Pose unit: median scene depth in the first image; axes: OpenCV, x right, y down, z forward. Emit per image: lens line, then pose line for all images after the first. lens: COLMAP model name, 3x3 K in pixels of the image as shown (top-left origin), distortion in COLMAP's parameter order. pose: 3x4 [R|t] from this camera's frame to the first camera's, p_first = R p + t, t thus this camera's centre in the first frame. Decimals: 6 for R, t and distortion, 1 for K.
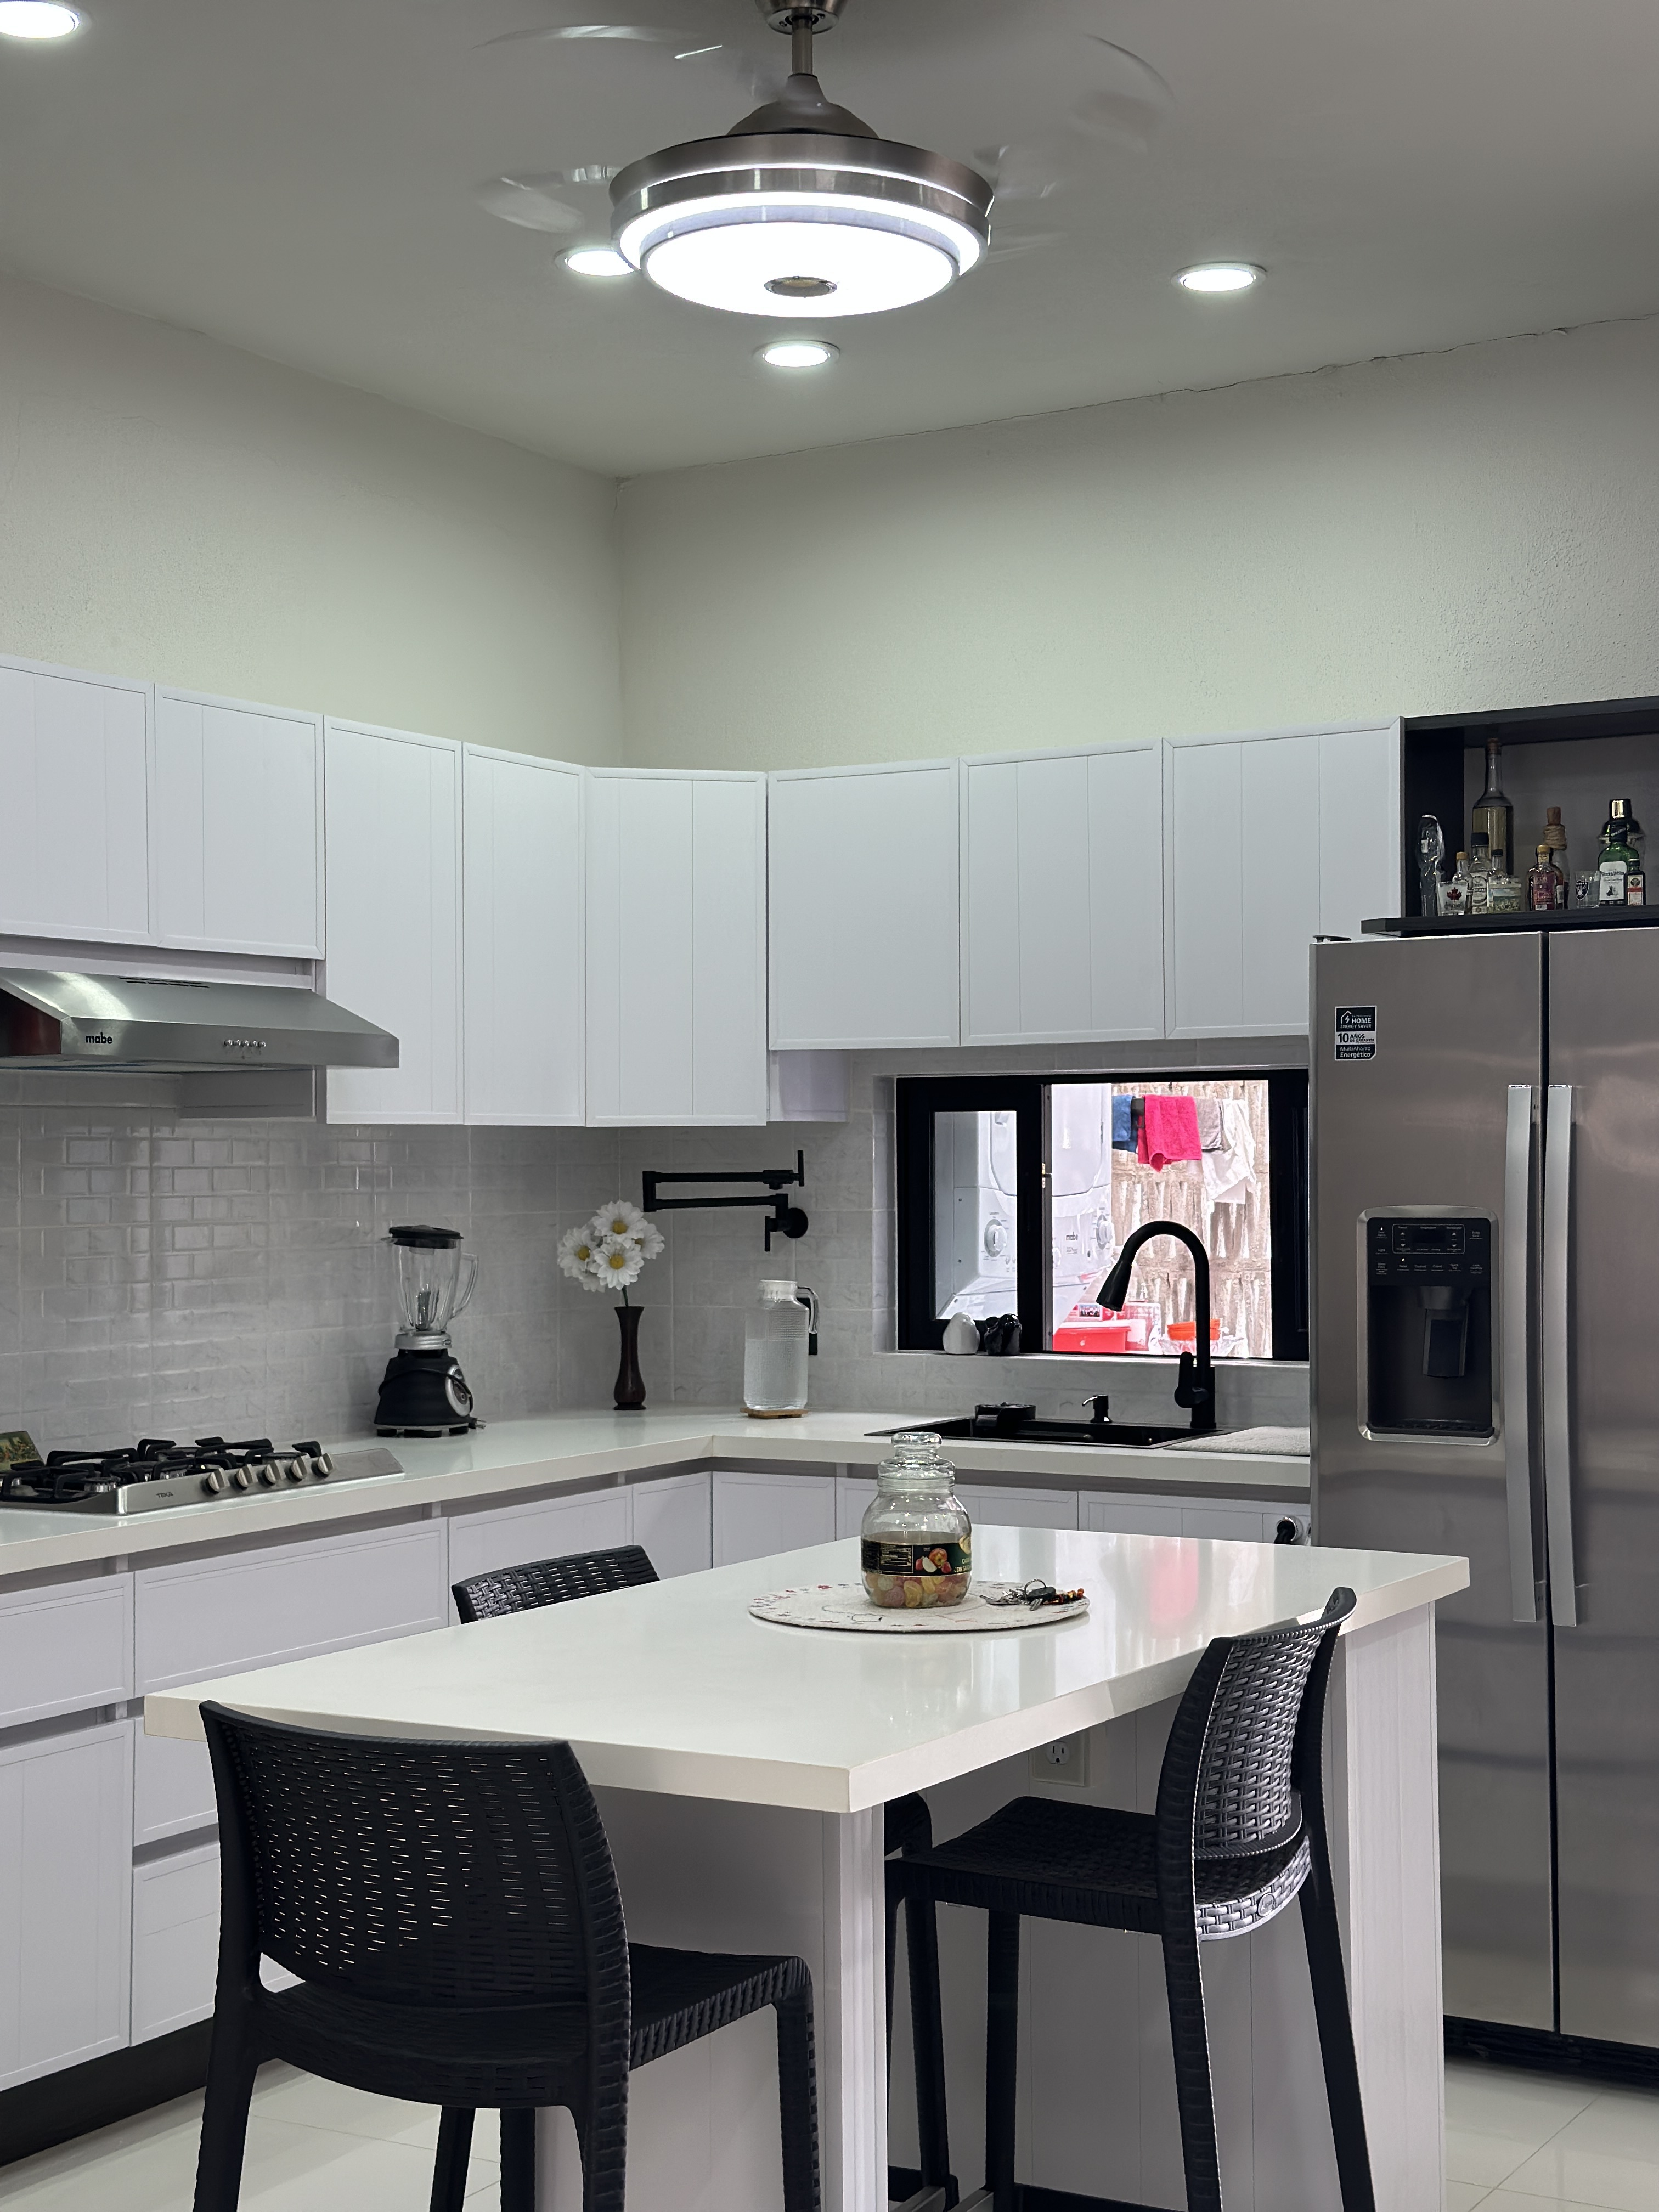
lens RADIAL K [[3033.8, 0, 833.9], [0, 3033.8, 1145.7], [0, 0, 1]] dist [0.123059, 0.000000]
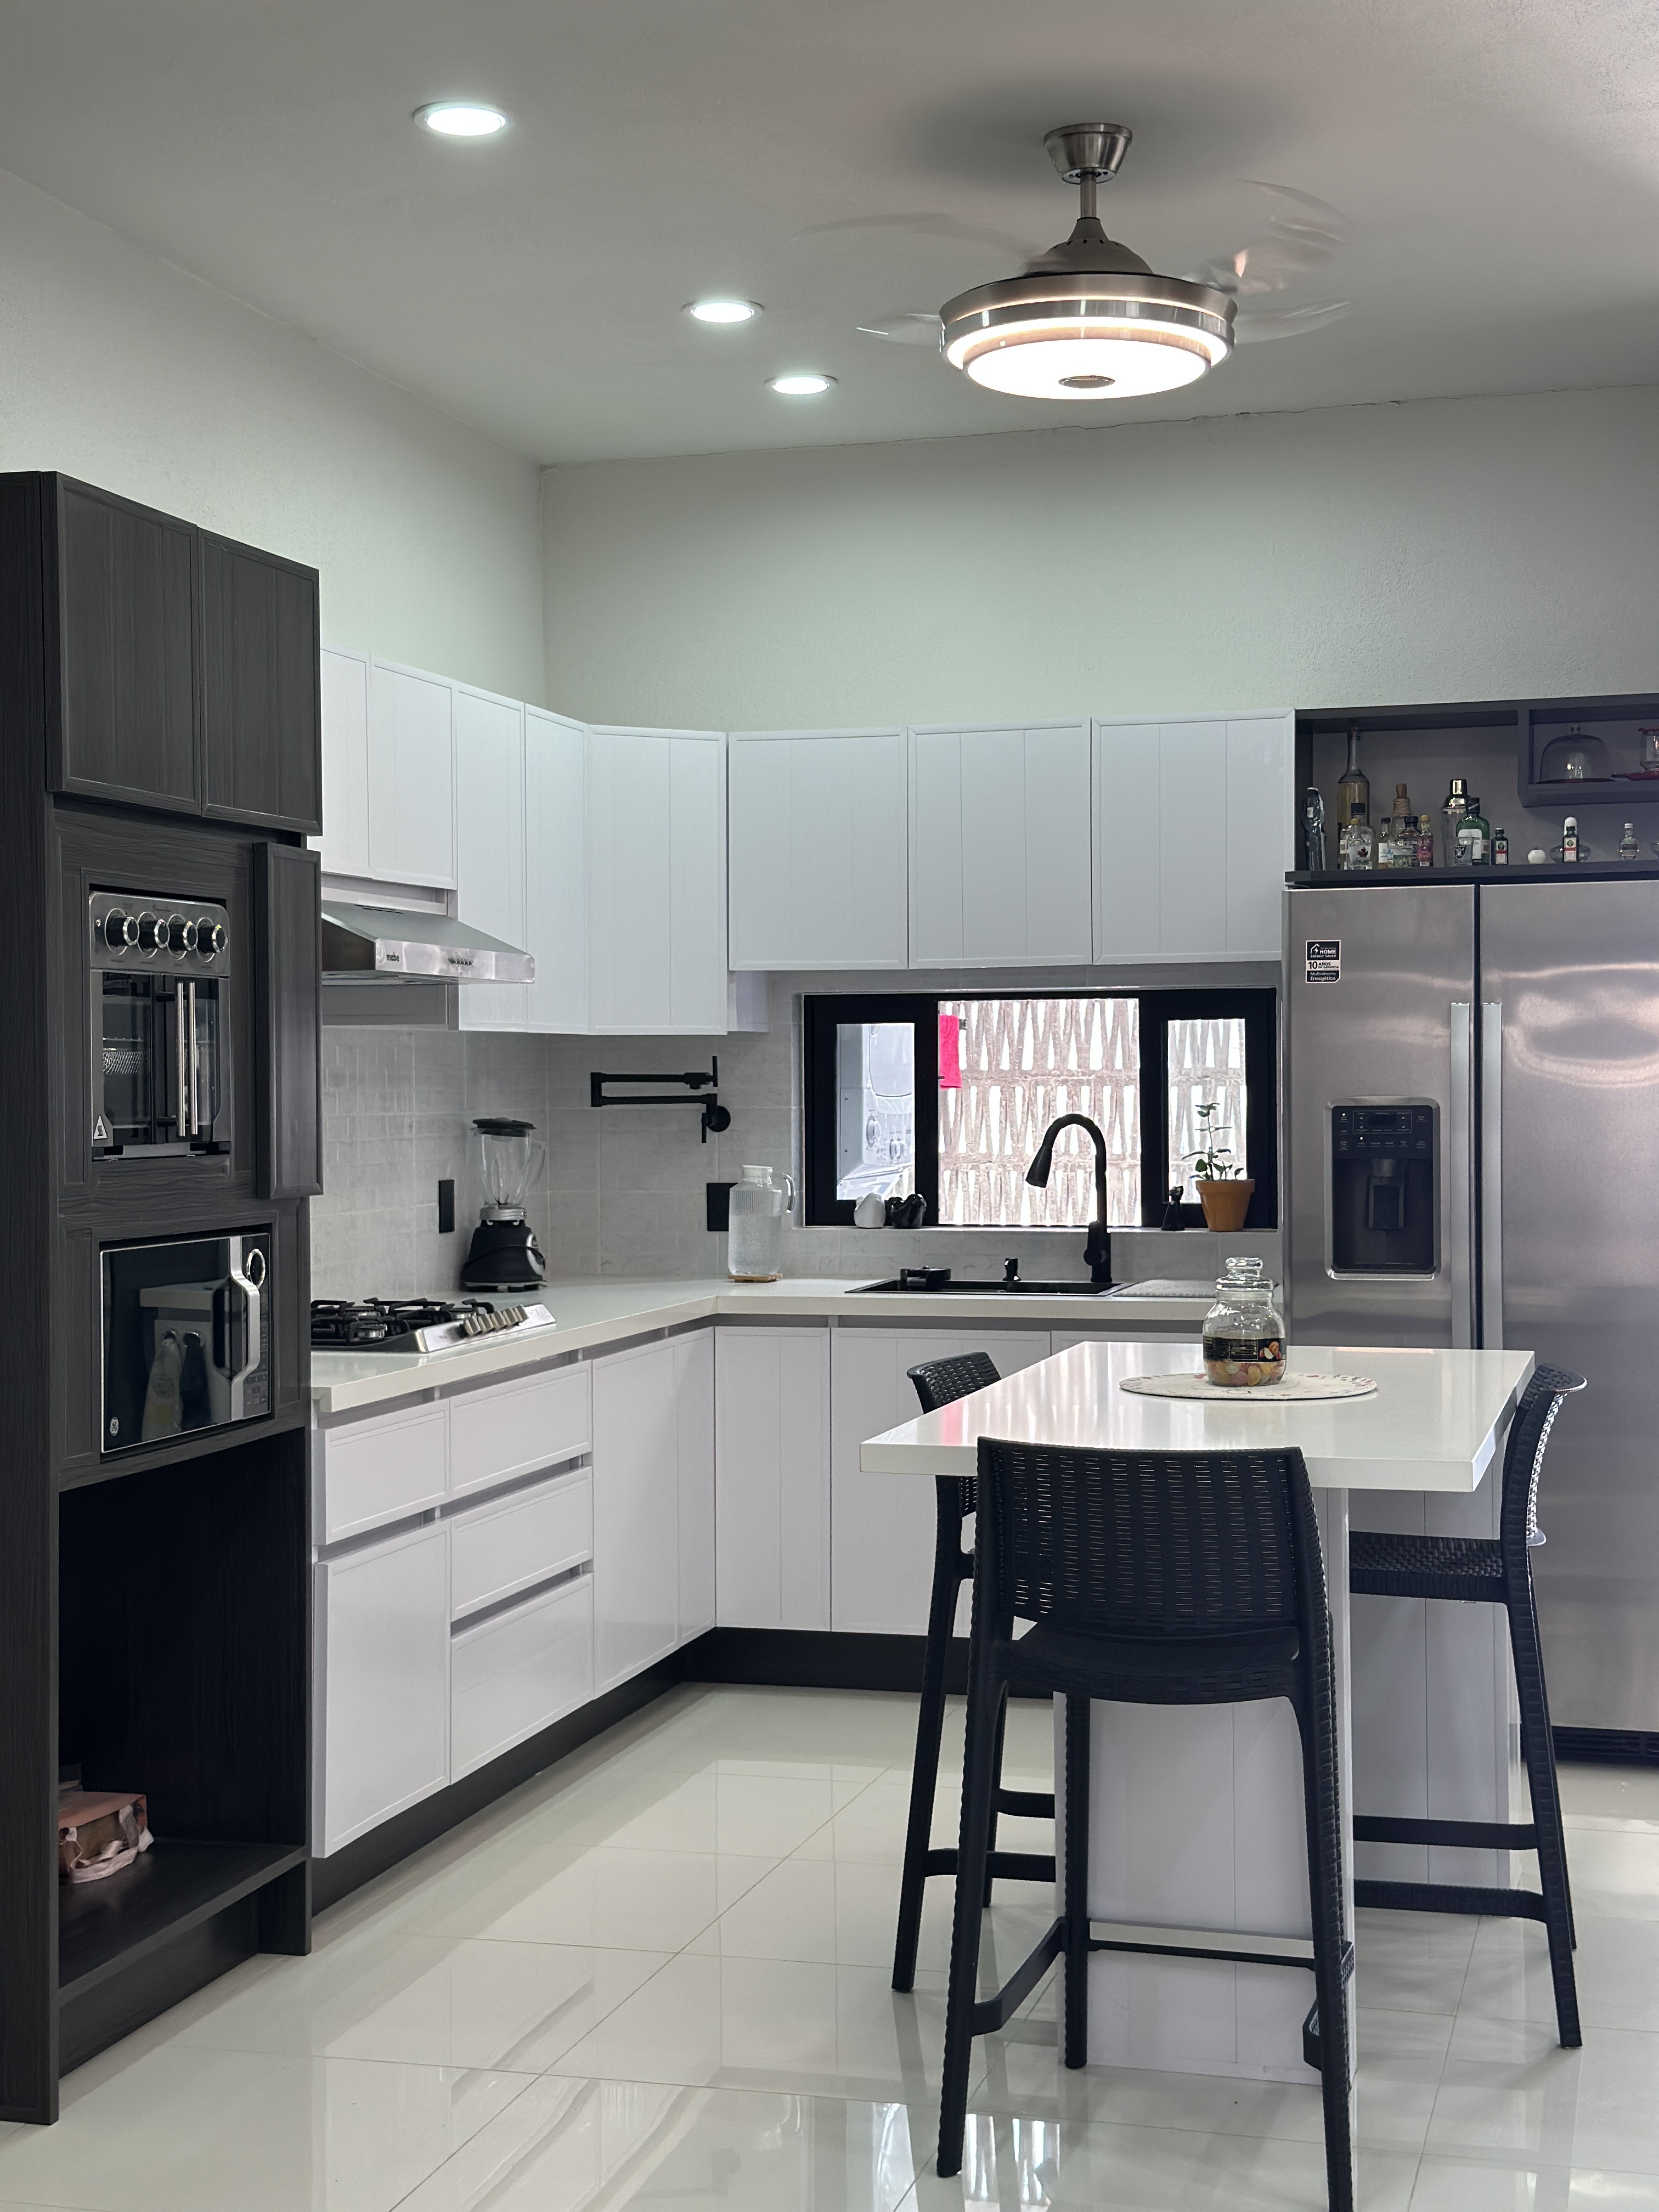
lens RADIAL K [[3033.8, 0, 841.8], [0, 3033.8, 1118.7], [0, 0, 1]] dist [0.123059, 0.000000]
pose [[0.966640, -0.003610, 0.256112, -0.307187], [-0.000911, 0.999846, 0.017532, 0.005947], [-0.256136, -0.017180, 0.966488, -0.159527]]
